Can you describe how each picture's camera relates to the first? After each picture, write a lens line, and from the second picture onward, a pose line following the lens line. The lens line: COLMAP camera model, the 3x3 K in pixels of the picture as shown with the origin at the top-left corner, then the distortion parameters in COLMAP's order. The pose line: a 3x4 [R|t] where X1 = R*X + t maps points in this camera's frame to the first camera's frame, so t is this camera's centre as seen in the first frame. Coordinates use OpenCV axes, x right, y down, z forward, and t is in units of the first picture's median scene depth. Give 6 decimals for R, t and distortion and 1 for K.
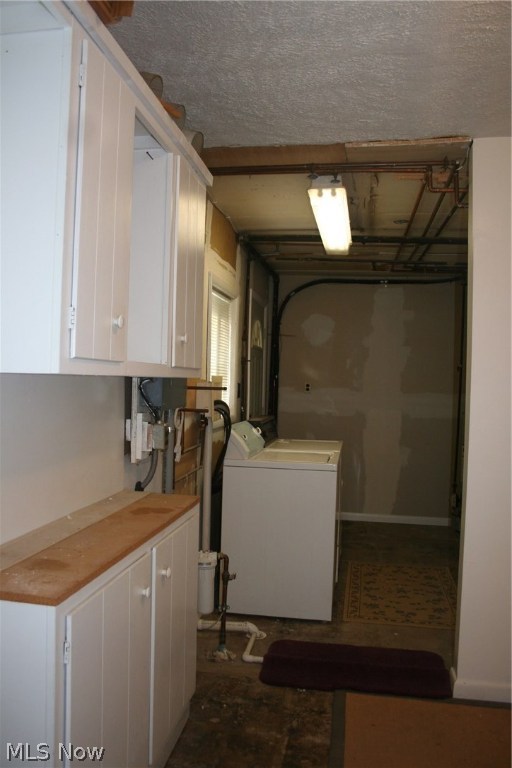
lens RADIAL K [[650.8, 0, 255.2], [0, 650.8, 383.5], [0, 0, 1]] dist [-0.095930, 0.017285]
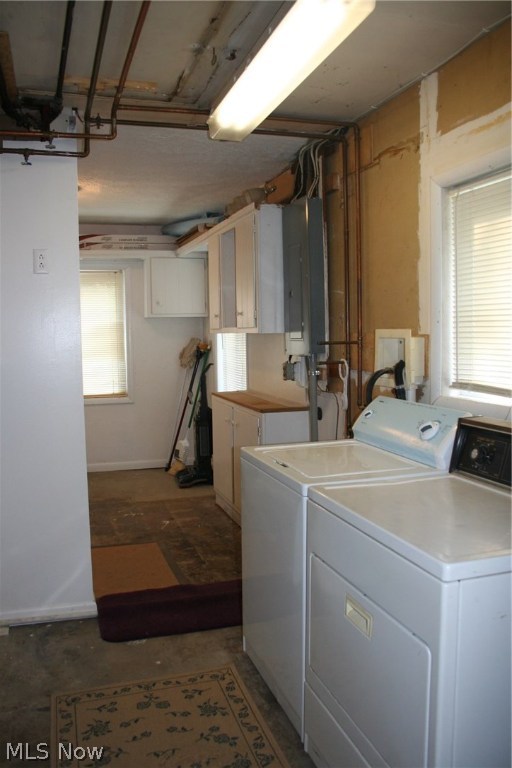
lens RADIAL K [[650.8, 0, 255.4], [0, 650.8, 384.6], [0, 0, 1]] dist [-0.095930, 0.017285]
pose [[-0.891634, 0.024093, -0.452115, 0.431582], [-0.009133, 0.997423, 0.071164, -0.000687], [0.452665, 0.067581, -0.889116, 1.621598]]
